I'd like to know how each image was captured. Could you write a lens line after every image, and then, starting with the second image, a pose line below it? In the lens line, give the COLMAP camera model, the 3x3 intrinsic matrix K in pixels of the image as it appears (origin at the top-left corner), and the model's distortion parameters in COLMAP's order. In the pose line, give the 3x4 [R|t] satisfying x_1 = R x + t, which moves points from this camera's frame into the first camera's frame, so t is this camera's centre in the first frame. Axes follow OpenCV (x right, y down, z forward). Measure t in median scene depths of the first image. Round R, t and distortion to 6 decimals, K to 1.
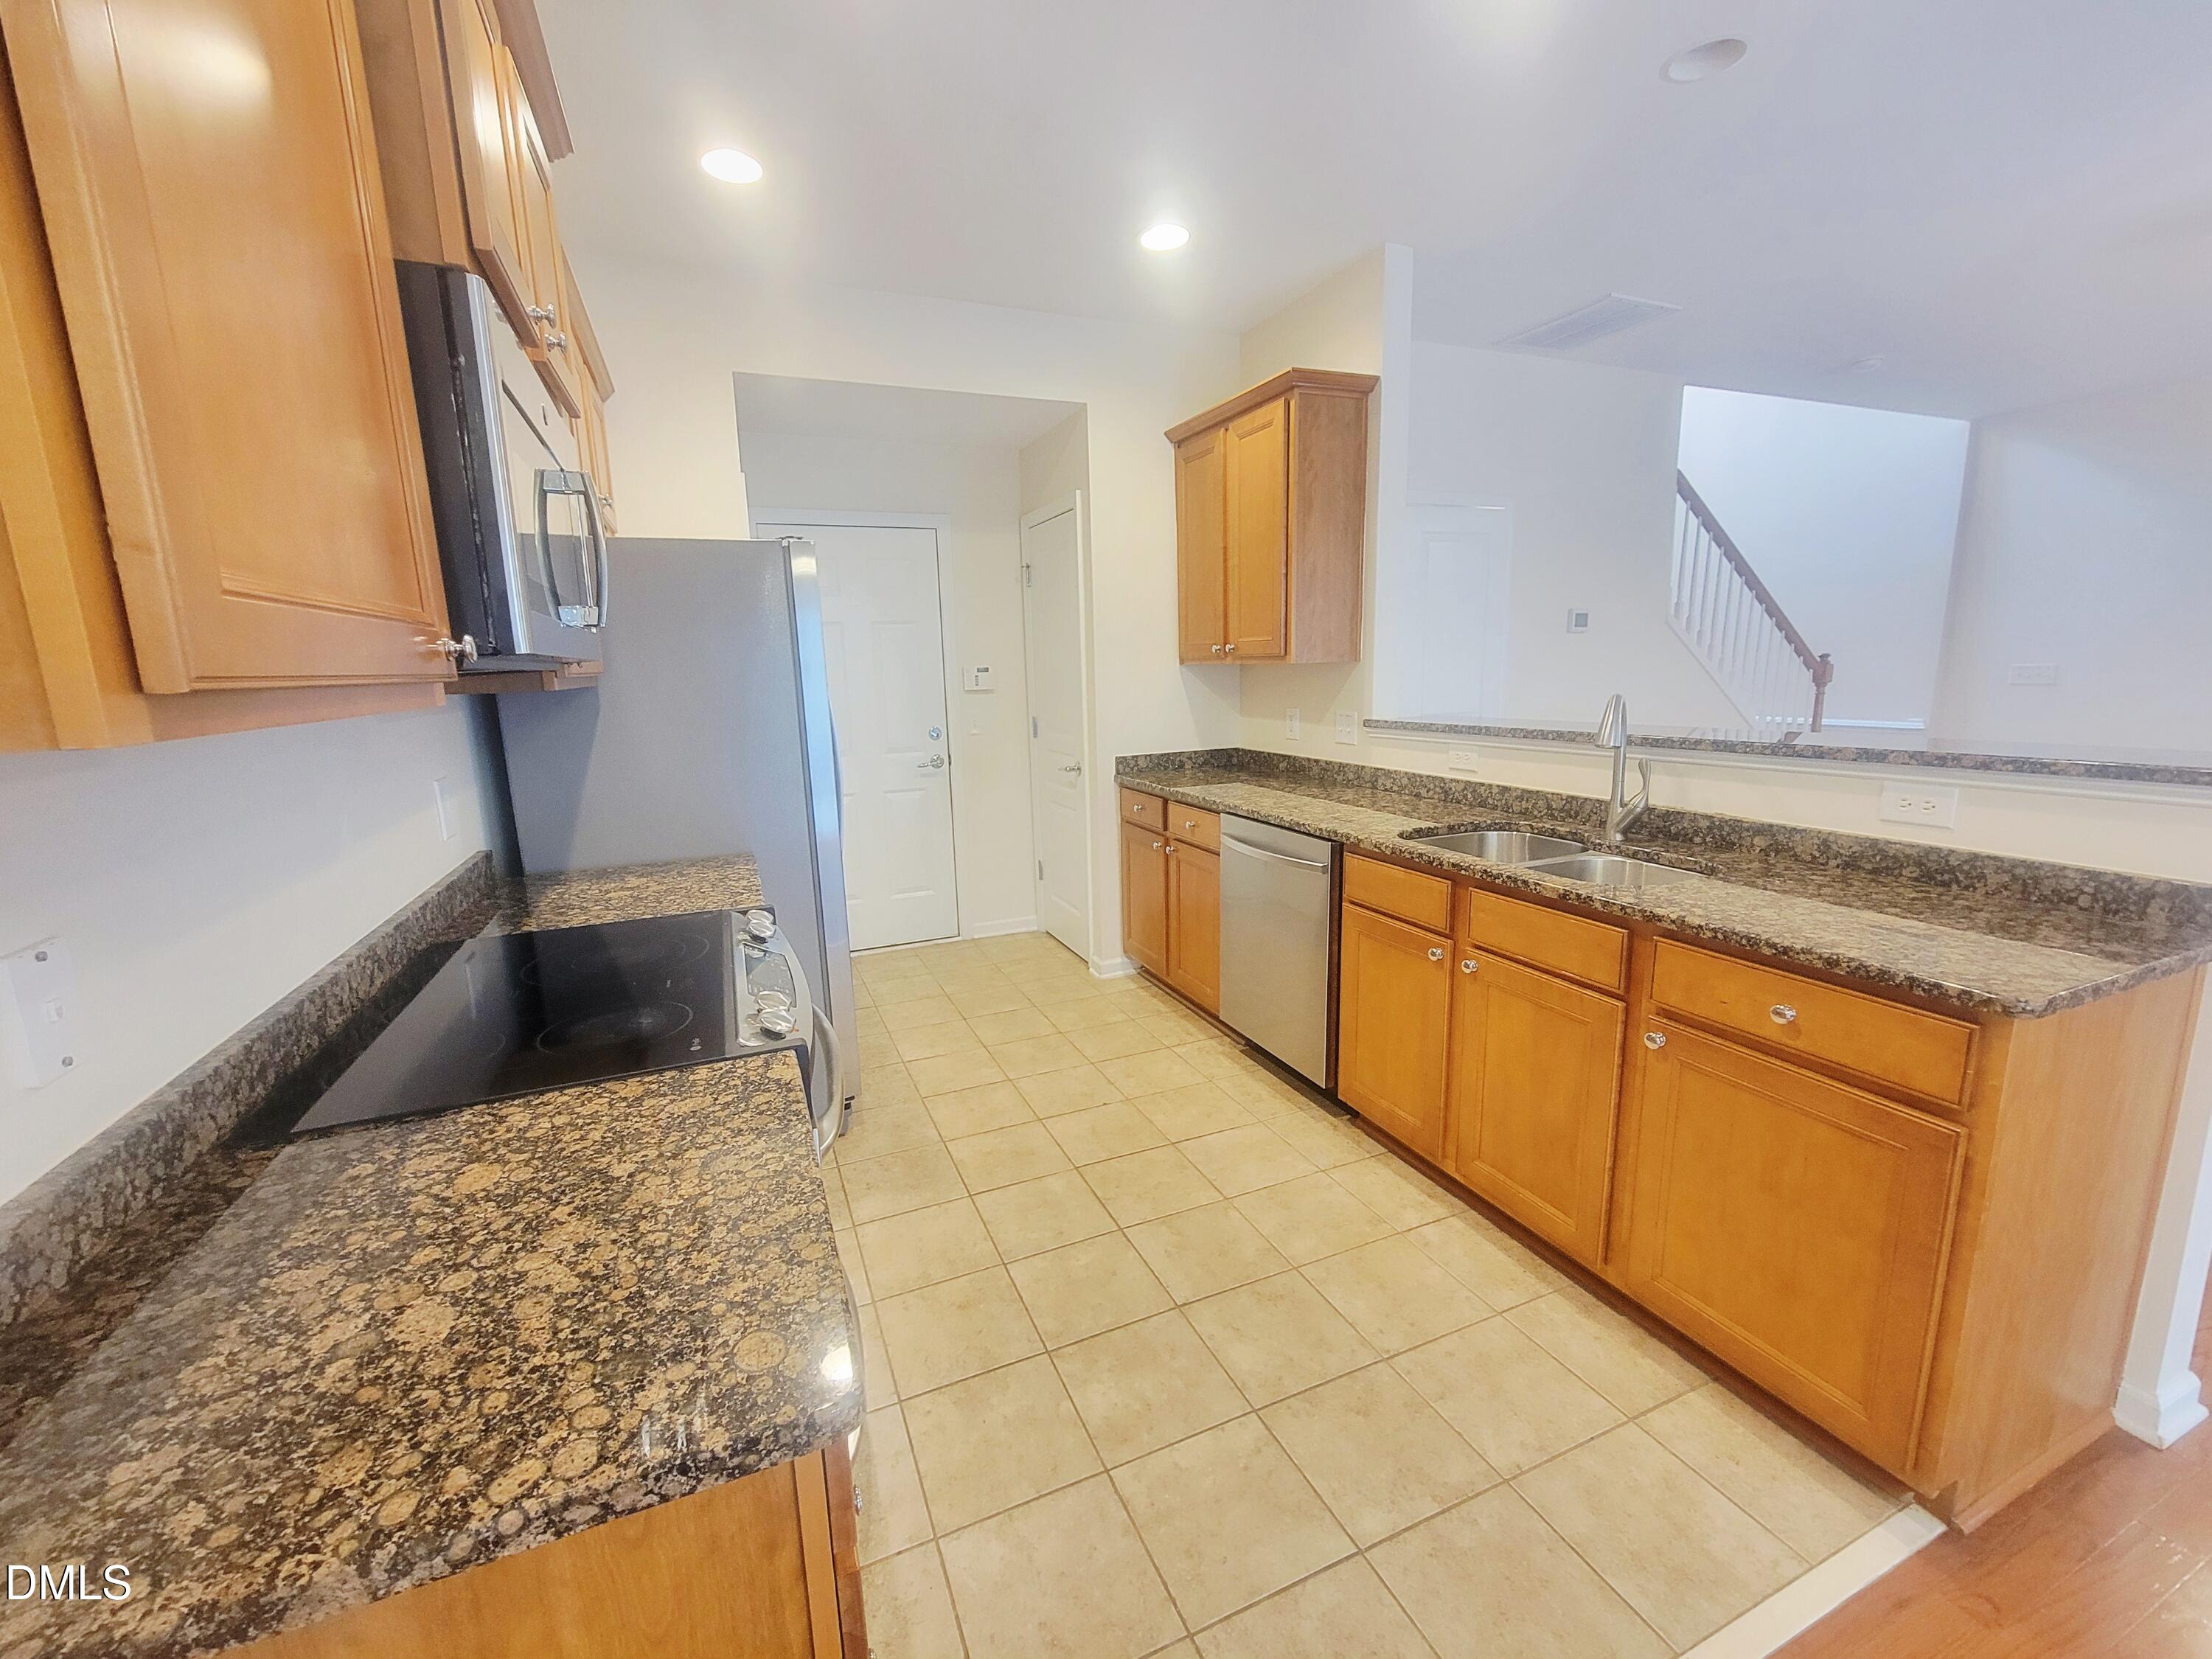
lens RADIAL K [[899.9, 0, 1089.3], [0, 899.9, 825.1], [0, 0, 1]] dist [0.001707, 0.000497]
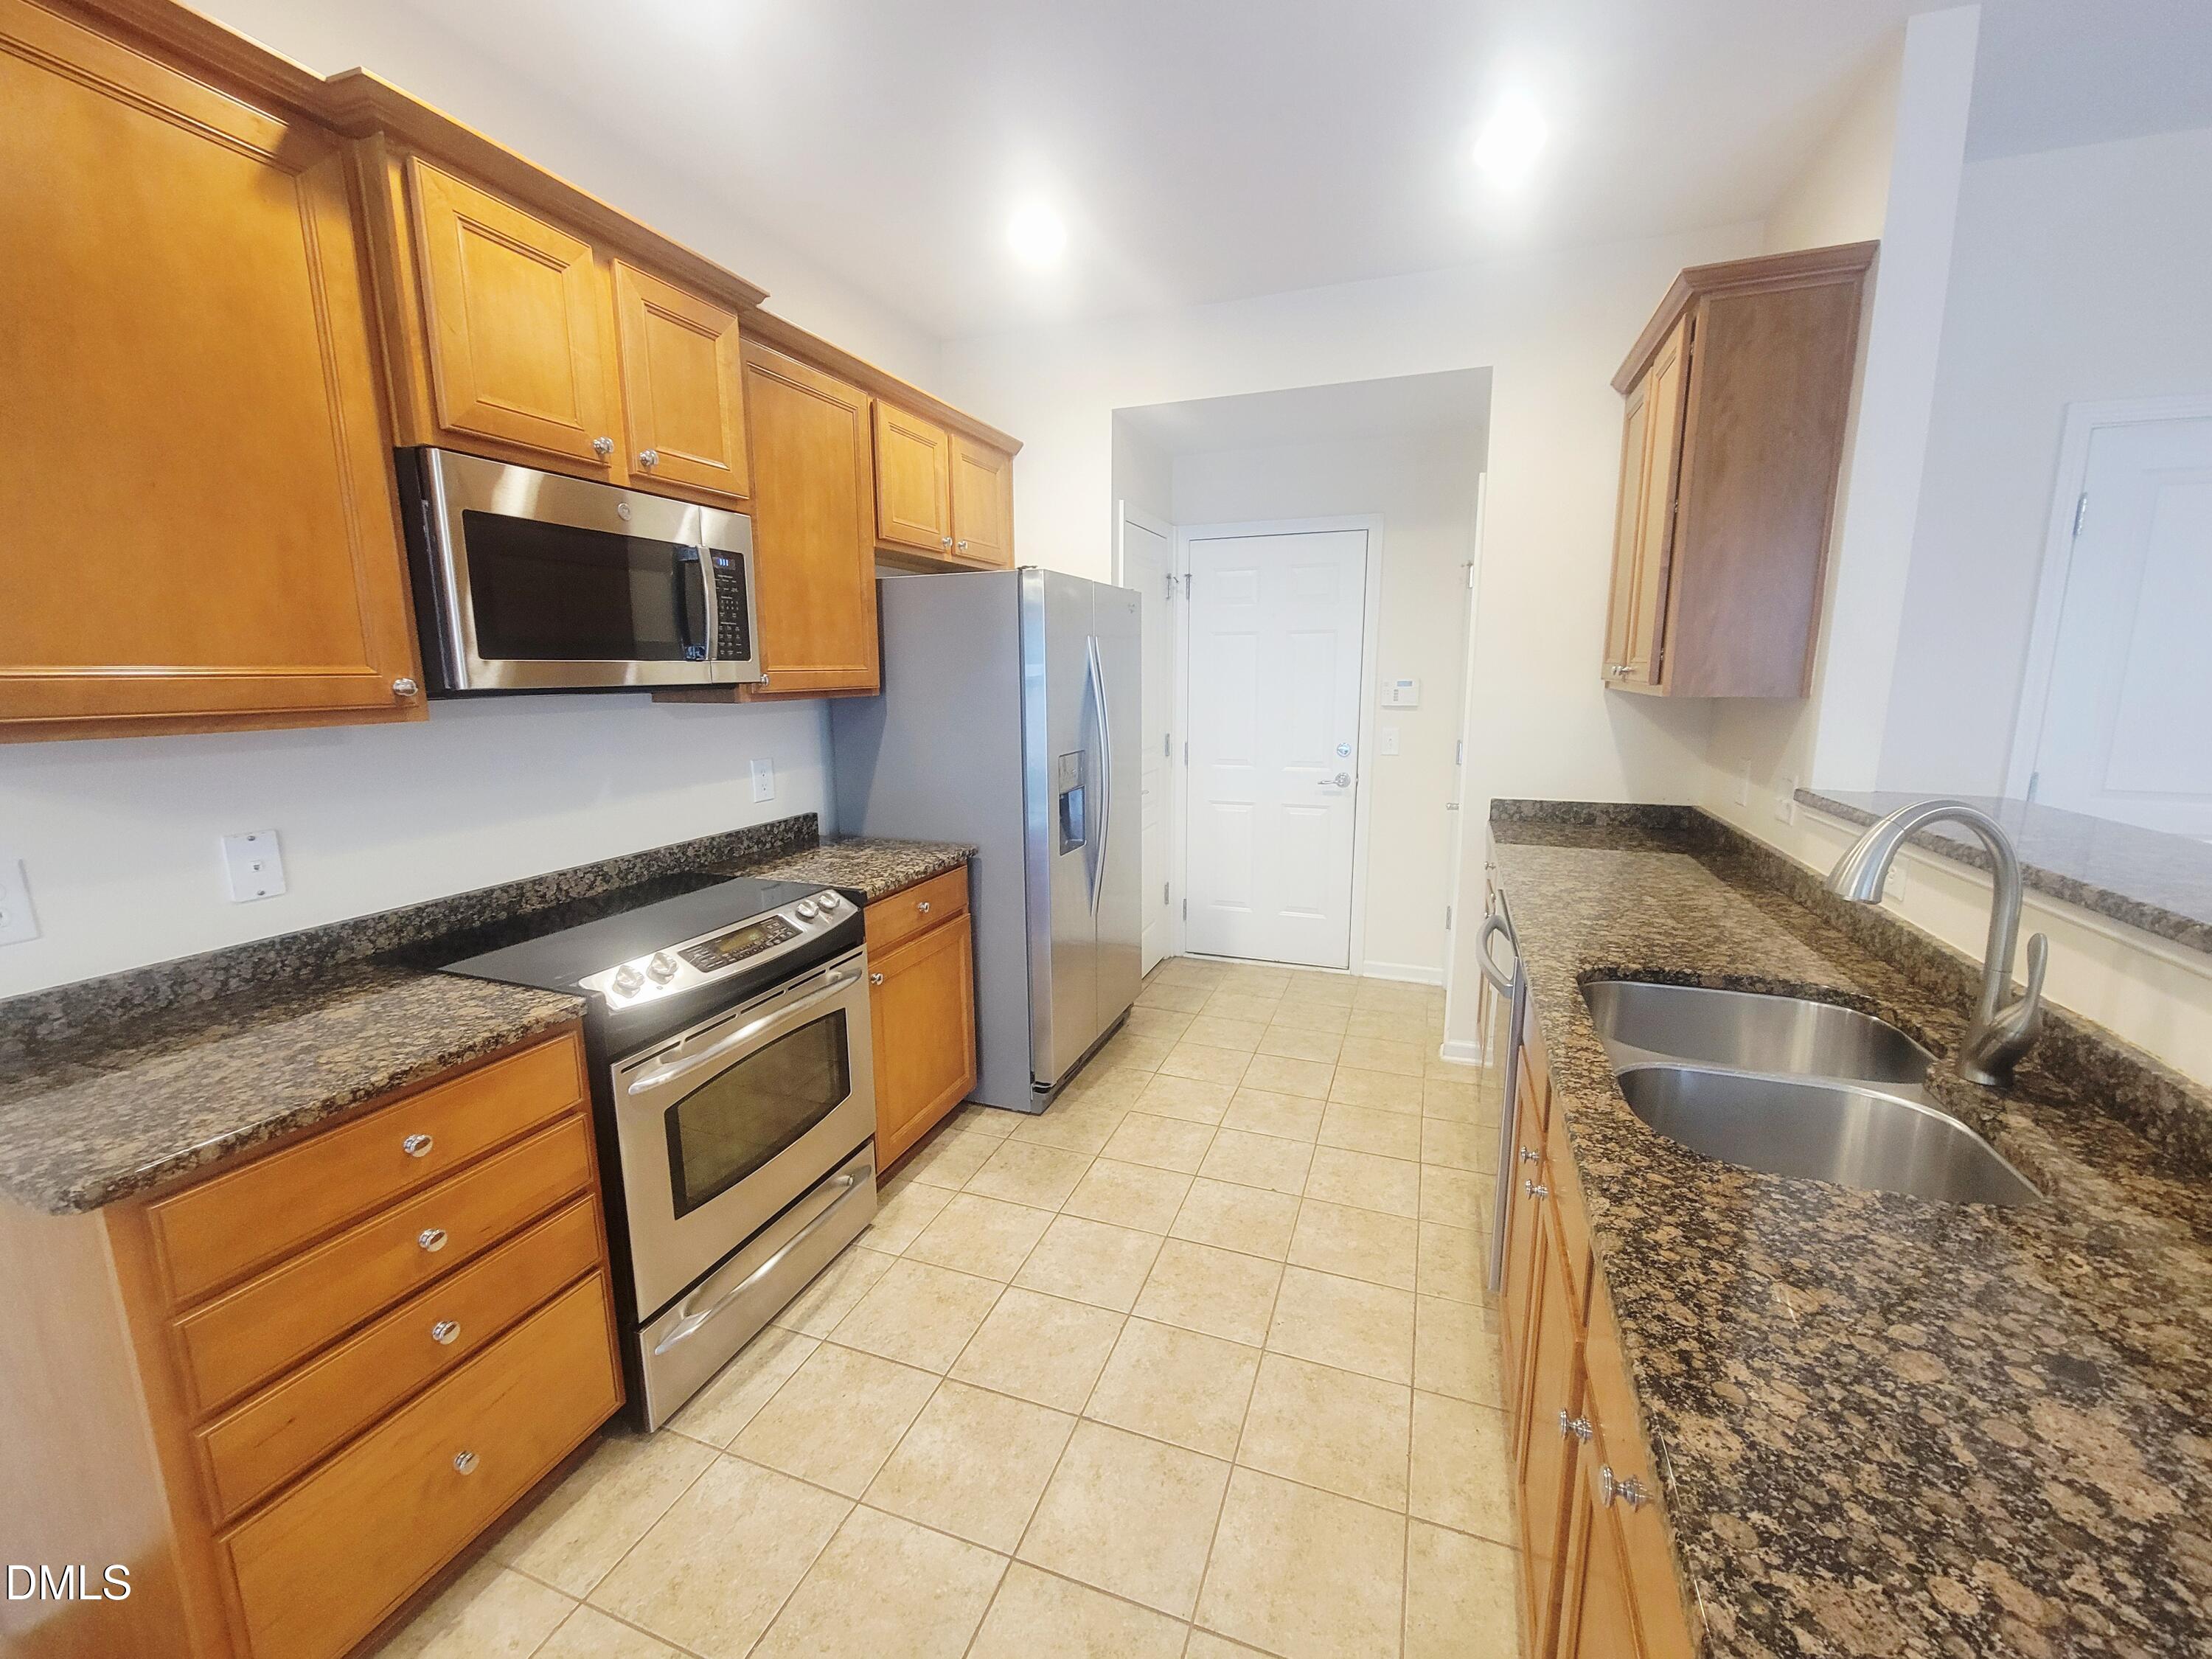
lens RADIAL K [[899.9, 0, 1099.1], [0, 899.9, 824.2], [0, 0, 1]] dist [0.001707, 0.000497]
pose [[0.729490, 0.140187, -0.669472, 0.453986], [-0.135868, 0.988966, 0.059041, -0.075793], [0.670362, 0.047890, 0.740488, 0.229090]]
